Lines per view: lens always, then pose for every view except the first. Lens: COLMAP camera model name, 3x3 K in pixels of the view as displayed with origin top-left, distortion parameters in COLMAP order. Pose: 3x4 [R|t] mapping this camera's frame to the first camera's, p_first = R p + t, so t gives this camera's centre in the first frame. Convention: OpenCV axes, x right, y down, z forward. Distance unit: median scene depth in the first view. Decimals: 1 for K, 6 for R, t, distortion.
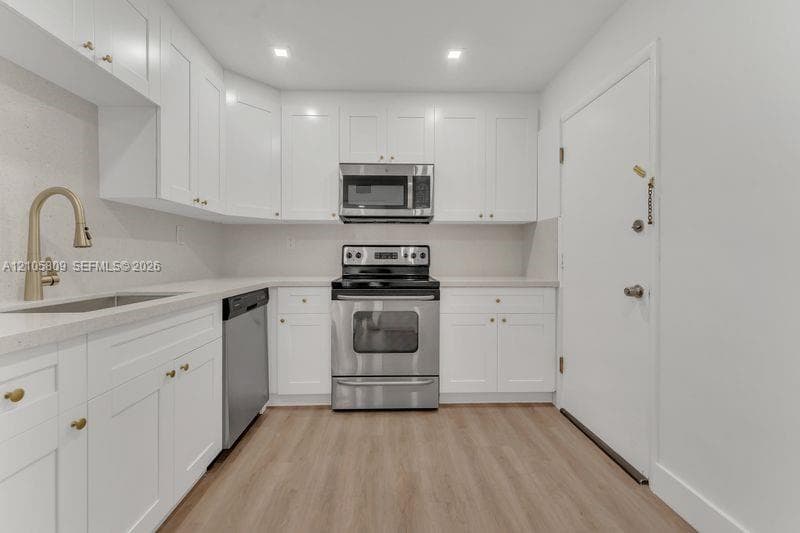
lens RADIAL K [[324.8, 0, 411.2], [0, 324.8, 260.2], [0, 0, 1]] dist [0.016650, 0.000049]
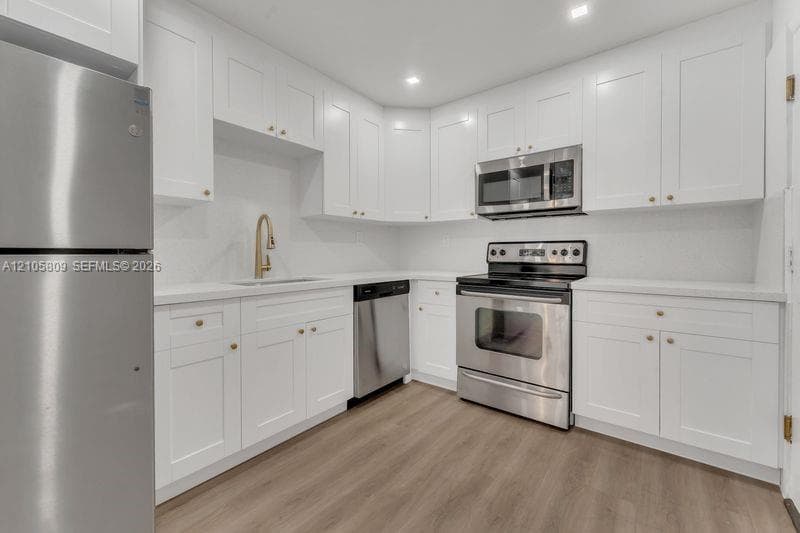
lens RADIAL K [[324.8, 0, 411.2], [0, 324.8, 260.2], [0, 0, 1]] dist [0.016650, 0.000049]
pose [[0.782970, 0.010371, -0.621973, 0.290531], [-0.004582, 0.999930, 0.010905, -0.001399], [0.622042, -0.005688, 0.782963, 0.067225]]
